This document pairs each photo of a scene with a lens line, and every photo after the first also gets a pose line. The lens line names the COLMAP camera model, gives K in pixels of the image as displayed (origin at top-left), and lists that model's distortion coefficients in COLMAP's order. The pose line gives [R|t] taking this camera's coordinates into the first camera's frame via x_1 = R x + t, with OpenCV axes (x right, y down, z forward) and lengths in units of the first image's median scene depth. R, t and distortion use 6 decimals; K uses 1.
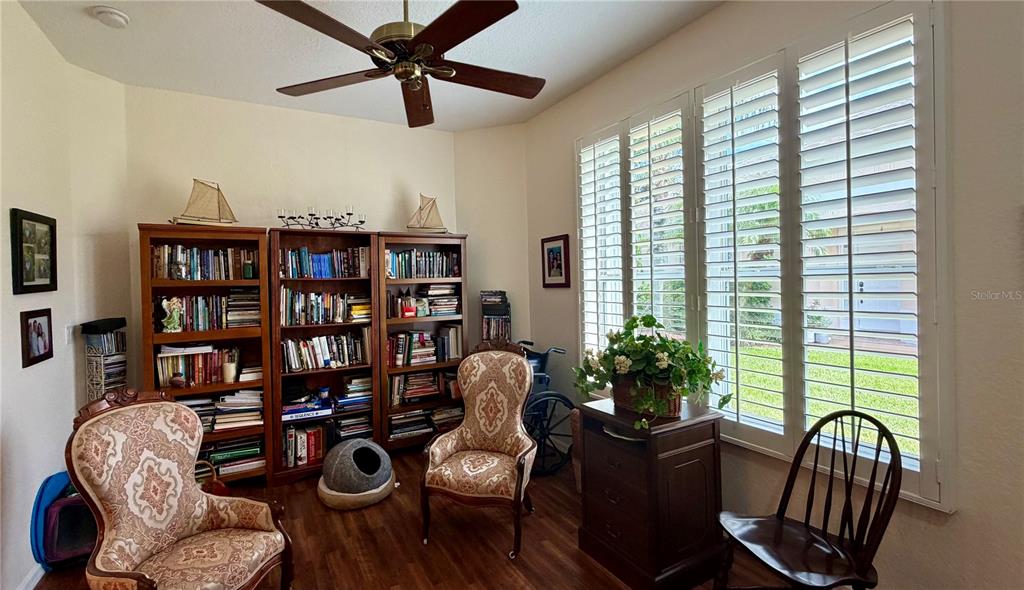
lens RADIAL K [[464.3, 0, 509.7], [0, 464.3, 292.5], [0, 0, 1]] dist [0.000578, 0.000037]
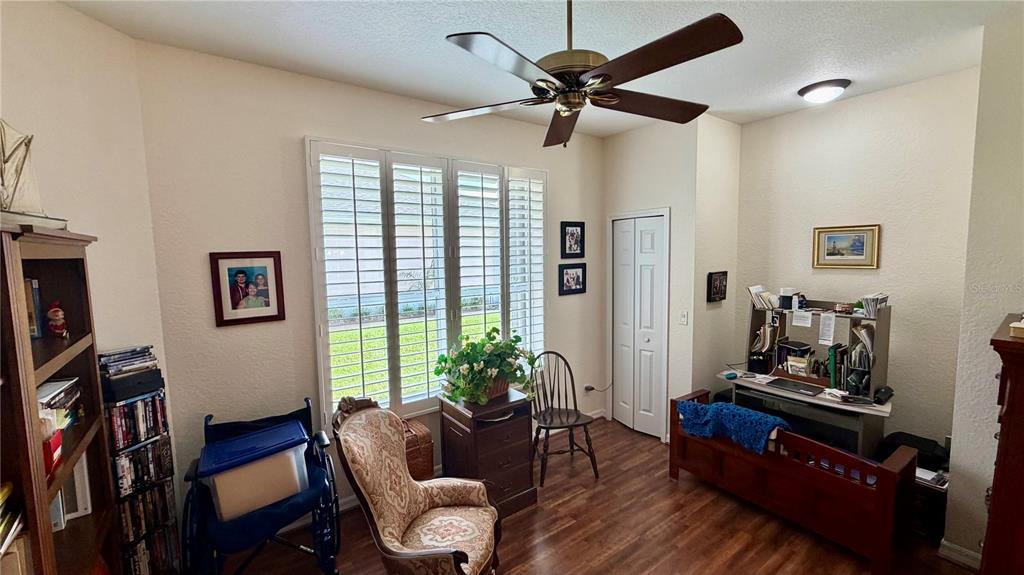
lens RADIAL K [[405.3, 0, 507.9], [0, 405.3, 285.7], [0, 0, 1]] dist [-0.000049, -0.000032]
pose [[-0.120880, -0.062519, 0.990696, -0.579085], [0.032424, 0.997234, 0.066888, -0.099410], [-0.992137, 0.040208, -0.118518, 0.692595]]
